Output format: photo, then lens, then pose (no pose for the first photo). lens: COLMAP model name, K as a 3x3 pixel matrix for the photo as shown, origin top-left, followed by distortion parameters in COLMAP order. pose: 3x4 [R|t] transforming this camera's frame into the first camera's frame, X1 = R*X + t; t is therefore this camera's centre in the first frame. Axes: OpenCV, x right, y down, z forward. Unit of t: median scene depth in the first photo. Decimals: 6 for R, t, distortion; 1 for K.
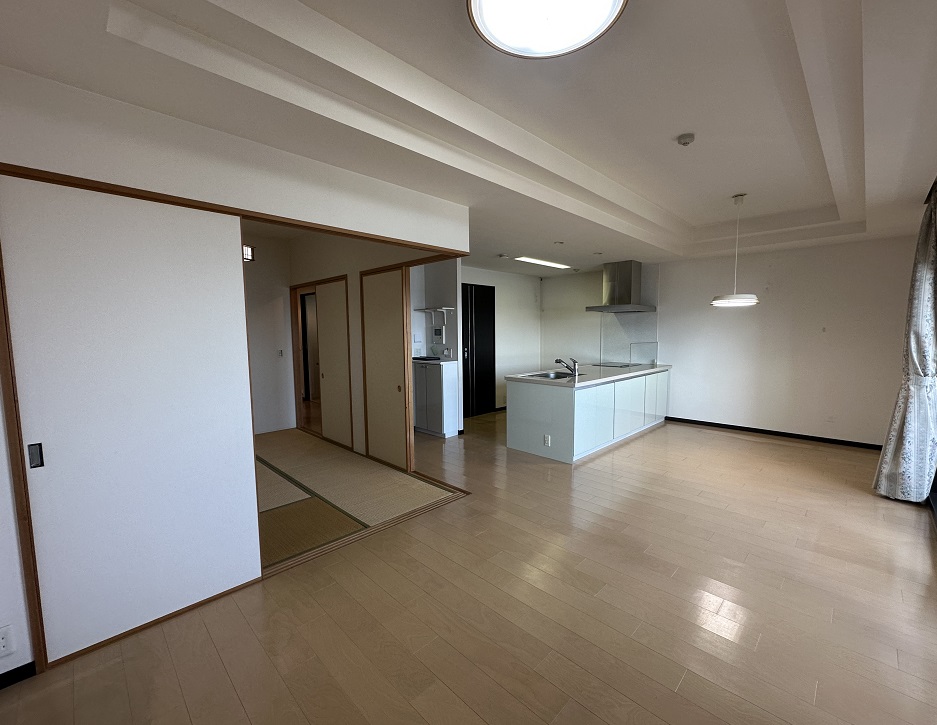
lens RADIAL K [[394.4, 0, 490.9], [0, 394.4, 365.6], [0, 0, 1]] dist [-0.000752, -0.000079]
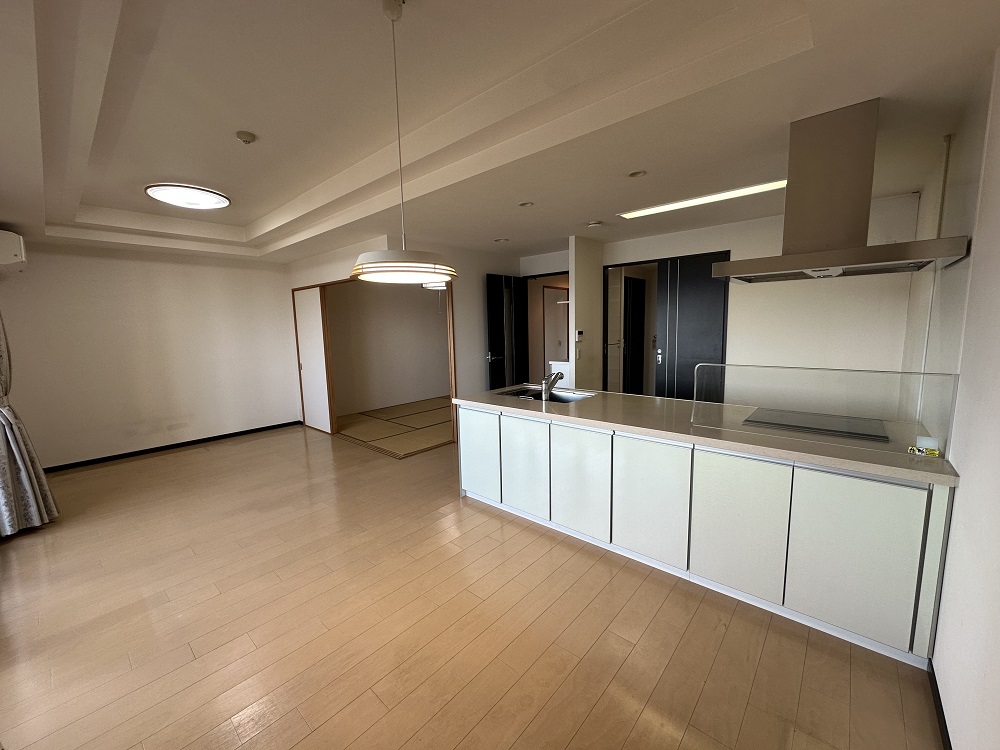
lens RADIAL K [[397.6, 0, 498.1], [0, 397.6, 373.1], [0, 0, 1]] dist [-0.002469, -0.000116]
pose [[0.033059, 0.128262, -0.991189, 1.191592], [-0.064961, 0.989910, 0.125930, -0.134524], [0.997340, 0.060226, 0.041058, 1.239637]]
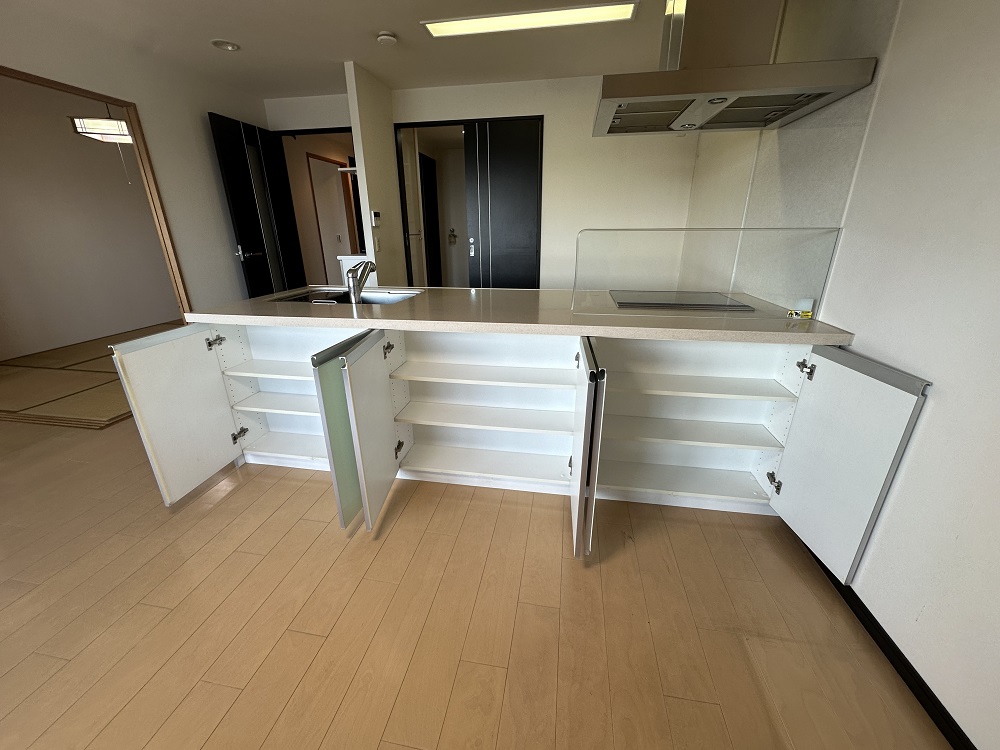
lens RADIAL K [[397.6, 0, 498.1], [0, 397.6, 373.1], [0, 0, 1]] dist [-0.002469, -0.000116]
pose [[0.552521, 0.289256, -0.781698, 0.931379], [-0.069616, 0.950589, 0.302545, -0.063377], [0.830586, -0.112744, 0.545358, 1.223746]]
